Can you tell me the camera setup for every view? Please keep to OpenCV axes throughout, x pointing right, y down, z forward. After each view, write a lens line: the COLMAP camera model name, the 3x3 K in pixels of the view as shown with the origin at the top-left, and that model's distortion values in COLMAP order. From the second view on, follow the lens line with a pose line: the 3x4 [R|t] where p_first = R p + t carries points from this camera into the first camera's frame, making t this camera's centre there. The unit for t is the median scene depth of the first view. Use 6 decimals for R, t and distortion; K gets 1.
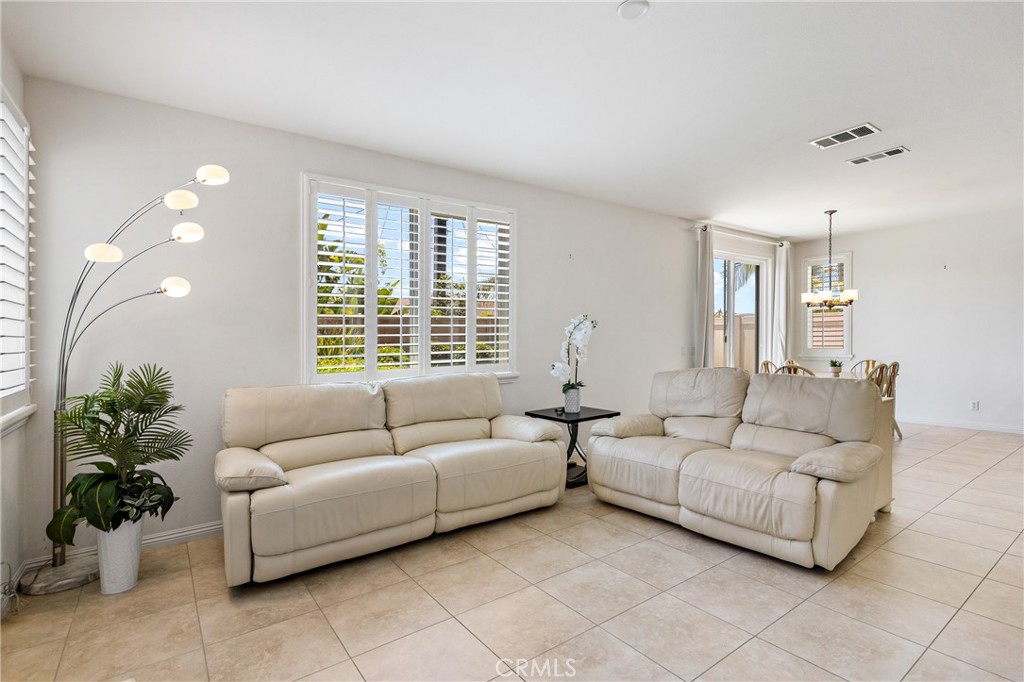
lens RADIAL K [[496.5, 0, 512.8], [0, 496.5, 345.9], [0, 0, 1]] dist [0.001038, 0.000090]
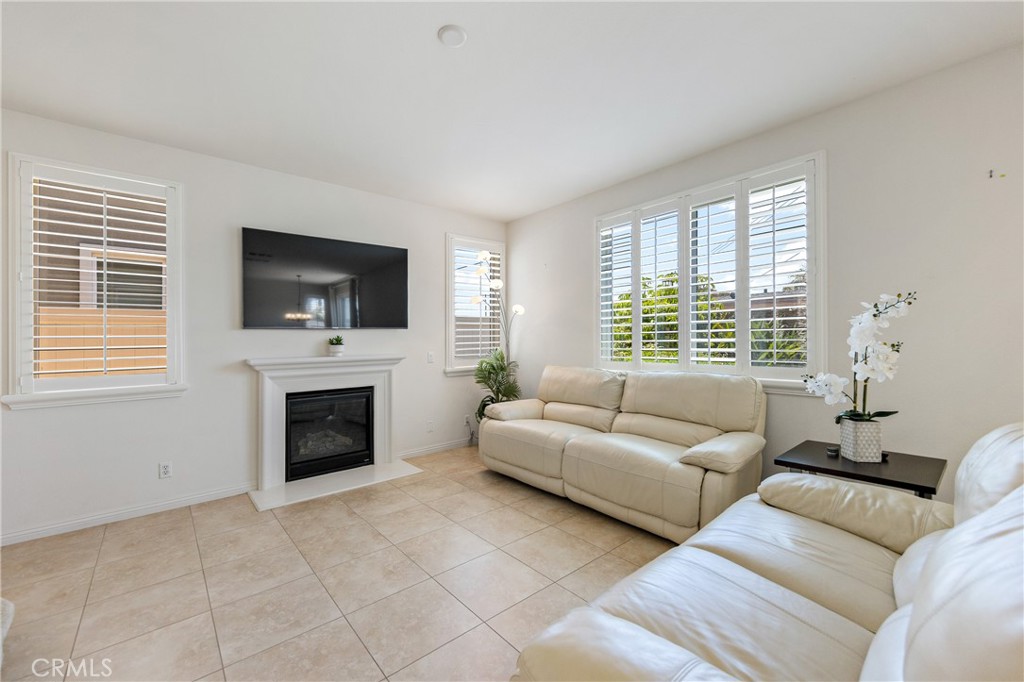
lens RADIAL K [[412.4, 0, 507.2], [0, 412.4, 335.0], [0, 0, 1]] dist [0.012409, 0.000389]
pose [[0.072178, 0.012551, -0.997313, 0.879708], [-0.003533, 0.999918, 0.012328, -0.034492], [0.997386, 0.002634, 0.072216, 0.817907]]
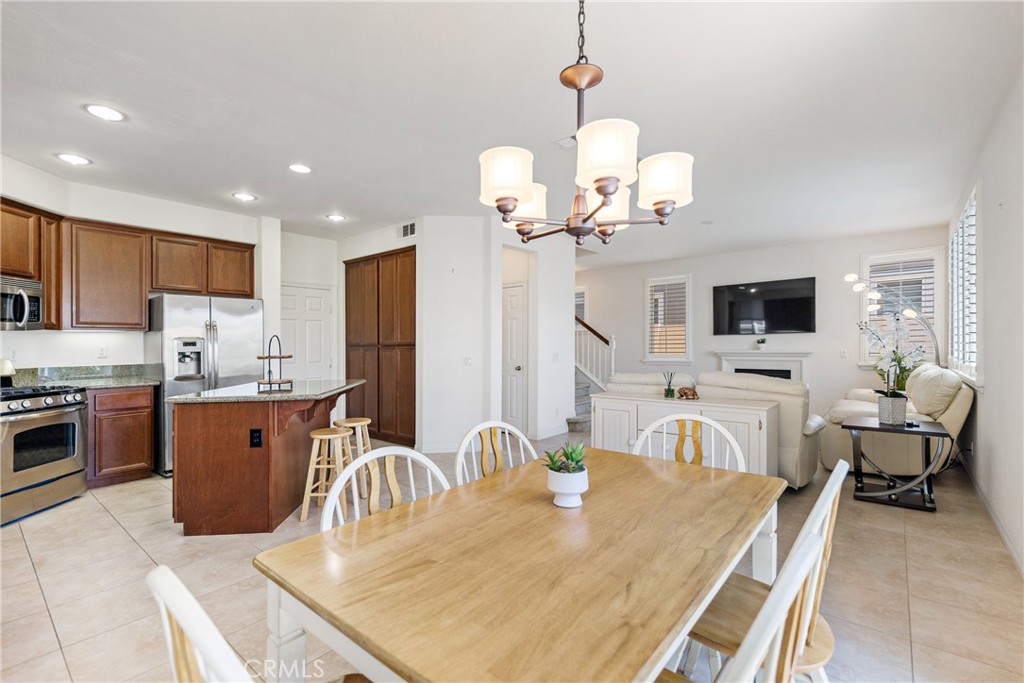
lens RADIAL K [[458.9, 0, 505.8], [0, 458.9, 343.2], [0, 0, 1]] dist [0.008639, -0.000211]
pose [[-0.970310, 0.027412, -0.240306, 1.441104], [0.025418, 0.999612, 0.011392, -0.049480], [0.240525, 0.004946, -0.970630, 2.333540]]
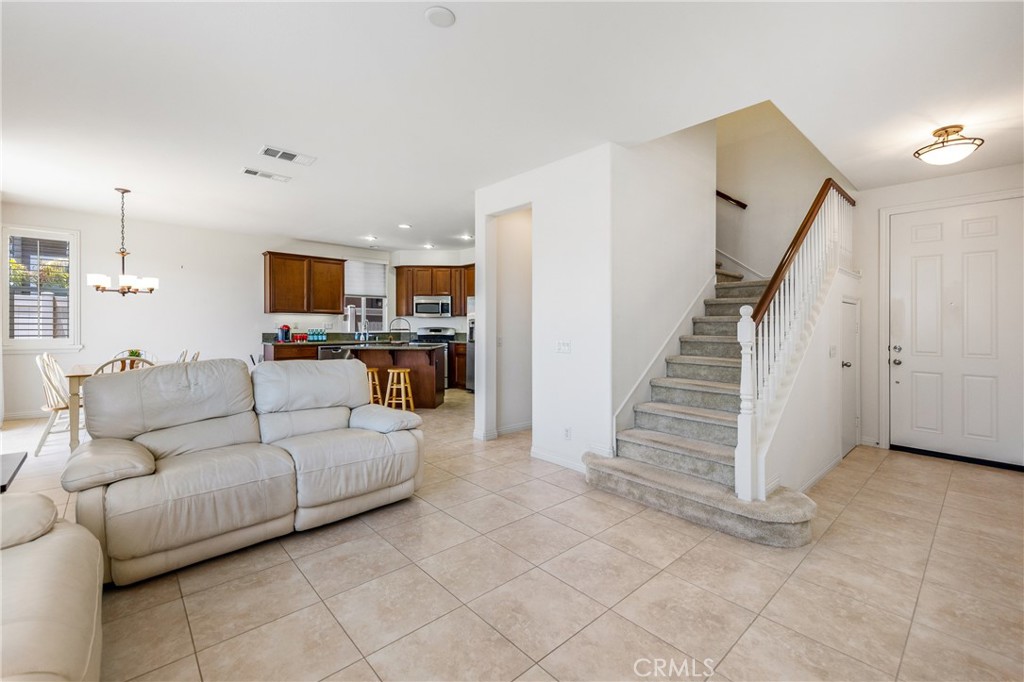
lens RADIAL K [[435.5, 0, 533.6], [0, 435.5, 331.4], [0, 0, 1]] dist [0.002837, -0.000086]
pose [[-0.141917, -0.001148, 0.989878, -0.553400], [0.007437, 0.999970, 0.002226, -0.006022], [-0.989851, 0.007678, -0.141904, 0.723603]]
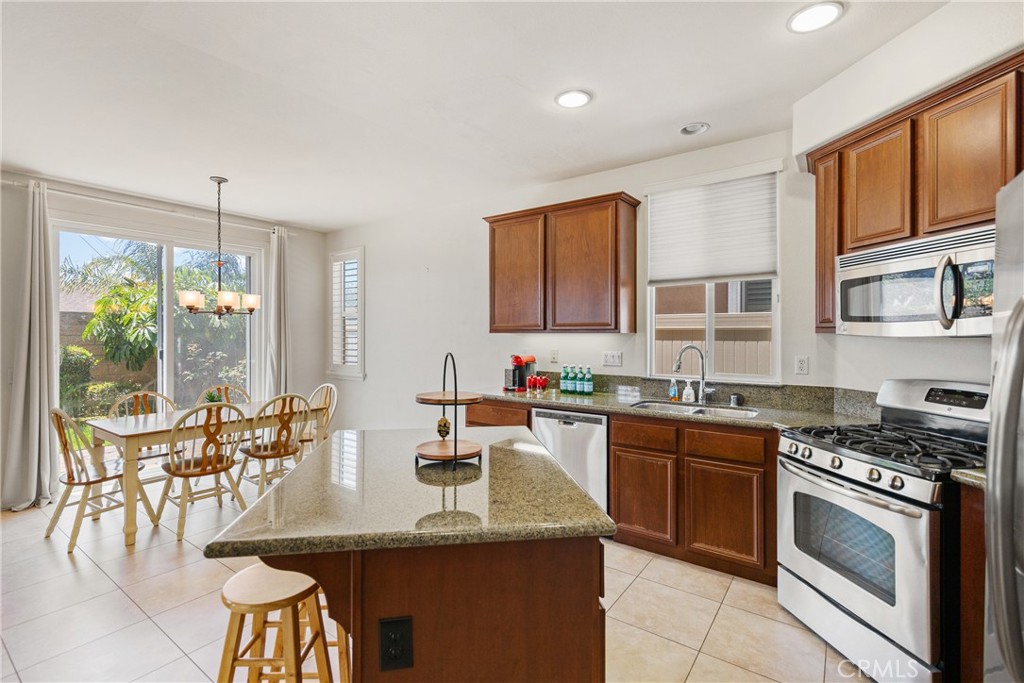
lens RADIAL K [[458.9, 0, 514.2], [0, 458.9, 346.3], [0, 0, 1]] dist [0.008639, -0.000211]
pose [[0.947456, 0.005780, 0.319835, 1.770736], [-0.008610, 0.999935, 0.007434, -0.088548], [-0.319772, -0.009797, 0.947444, 0.515310]]
